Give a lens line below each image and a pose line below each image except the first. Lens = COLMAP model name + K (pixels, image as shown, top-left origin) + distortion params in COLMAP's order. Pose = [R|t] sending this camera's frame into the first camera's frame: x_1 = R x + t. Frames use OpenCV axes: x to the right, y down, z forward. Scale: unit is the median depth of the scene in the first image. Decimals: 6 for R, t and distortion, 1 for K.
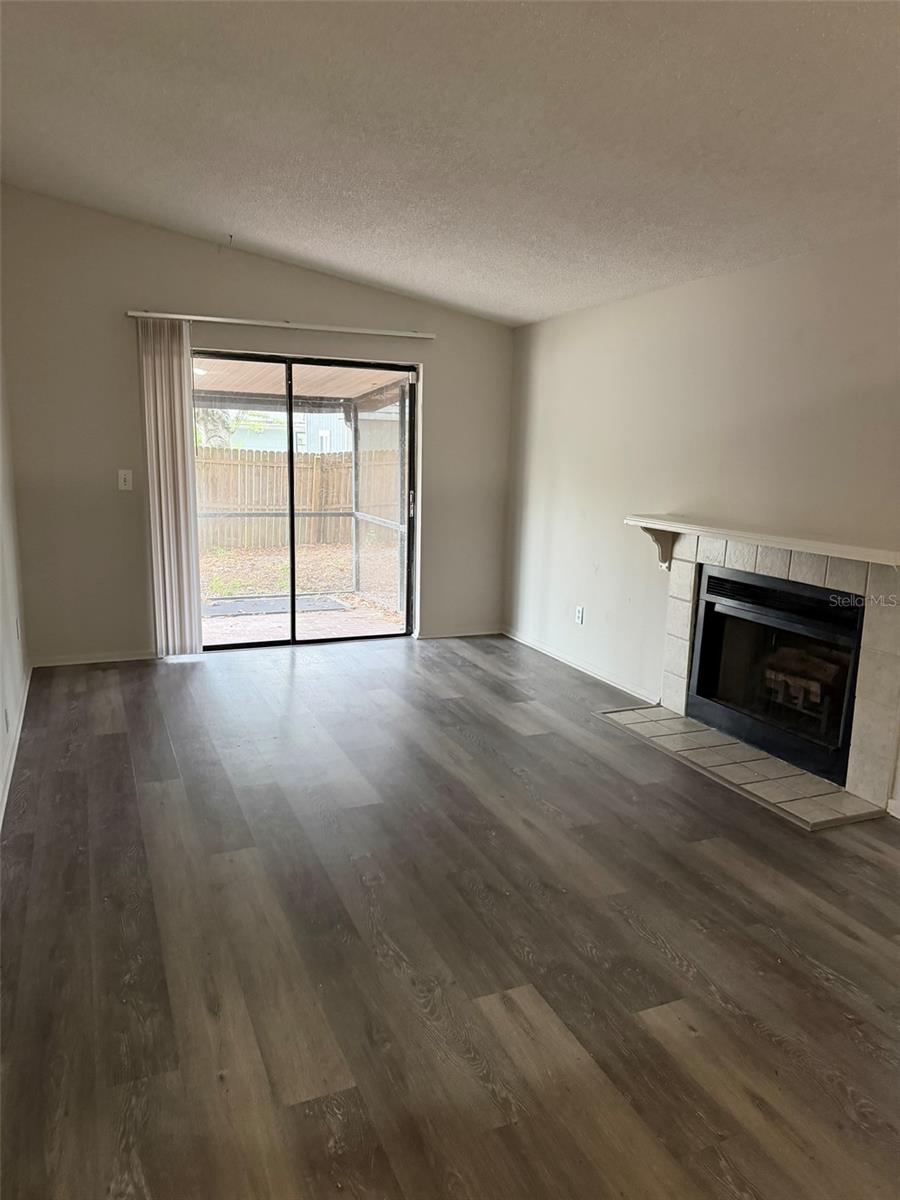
lens RADIAL K [[846.5, 0, 444.2], [0, 846.5, 597.7], [0, 0, 1]] dist [-0.005733, -0.008062]
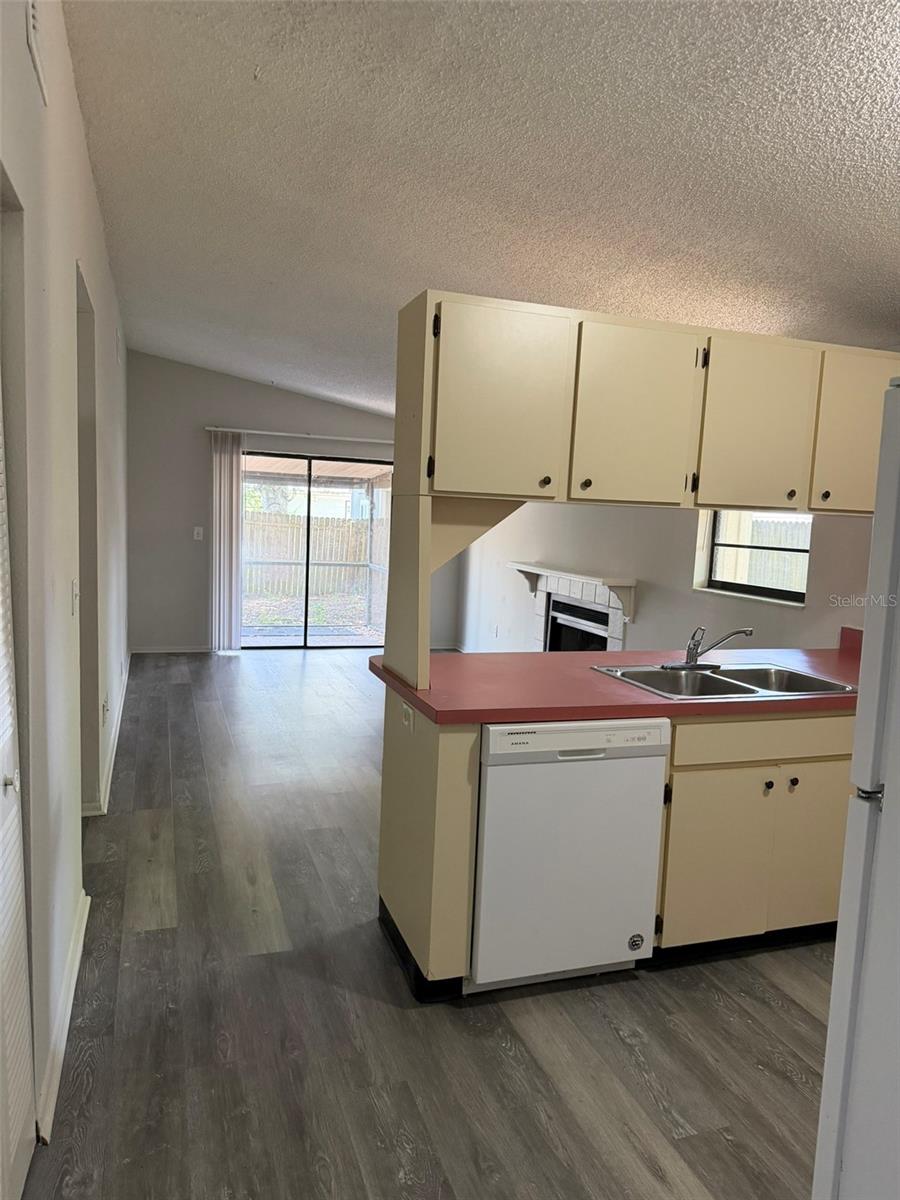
lens RADIAL K [[835.8, 0, 452.3], [0, 835.8, 584.7], [0, 0, 1]] dist [0.002556, -0.000626]
pose [[0.997781, 0.026632, -0.061028, 0.206561], [-0.032256, 0.995133, -0.093113, 0.093140], [0.058252, 0.094875, 0.993783, -0.549404]]
